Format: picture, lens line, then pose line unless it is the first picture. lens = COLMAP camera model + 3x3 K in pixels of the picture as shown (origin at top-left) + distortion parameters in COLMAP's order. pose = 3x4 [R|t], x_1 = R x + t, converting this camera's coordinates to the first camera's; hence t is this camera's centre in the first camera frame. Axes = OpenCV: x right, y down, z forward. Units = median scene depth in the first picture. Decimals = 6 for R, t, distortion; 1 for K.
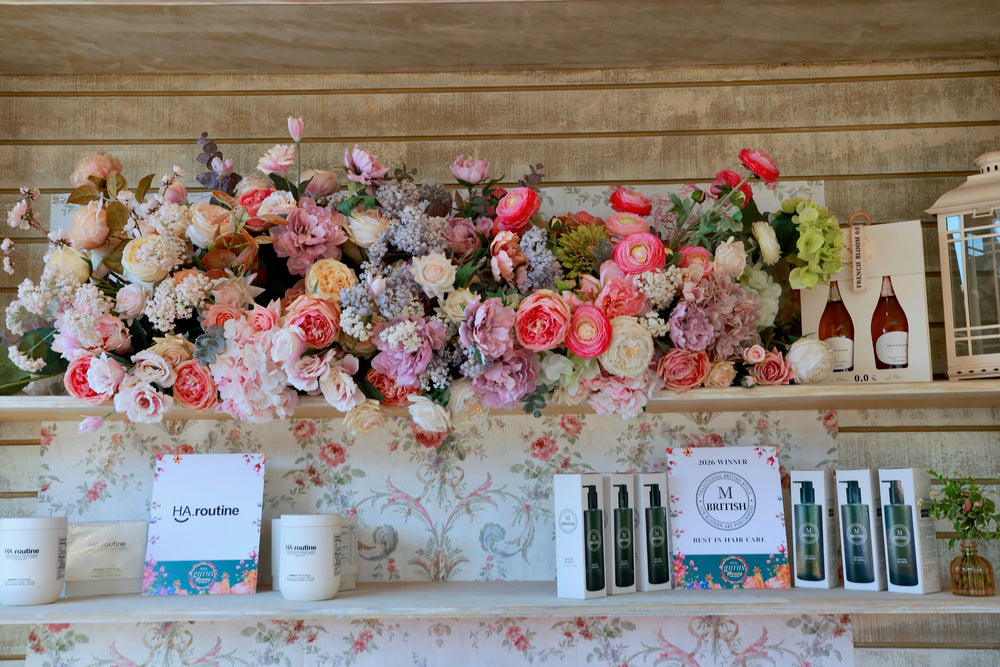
lens RADIAL K [[1246.1, 0, 500.0], [0, 1246.1, 333.5], [0, 0, 1]] dist [0.101267, 0.018624]
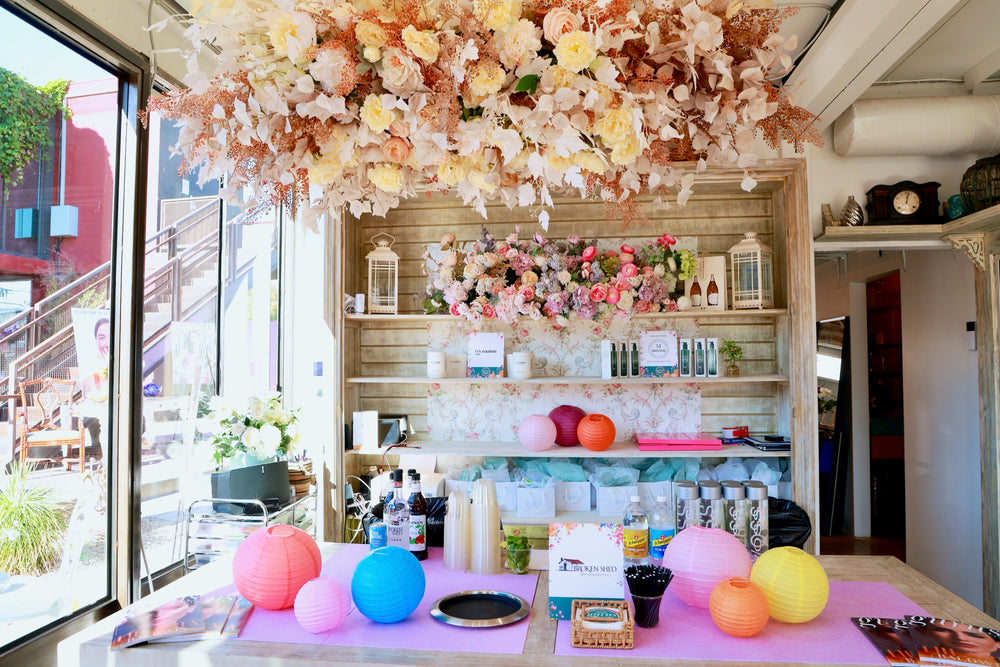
lens RADIAL K [[719.1, 0, 500.0], [0, 719.1, 333.5], [0, 0, 1]] dist [-0.039703, 0.003966]
pose [[0.996239, 0.002138, -0.086620, -0.051527], [0.006571, 0.994953, 0.100127, -0.081267], [0.086397, -0.100319, 0.991197, -0.769592]]
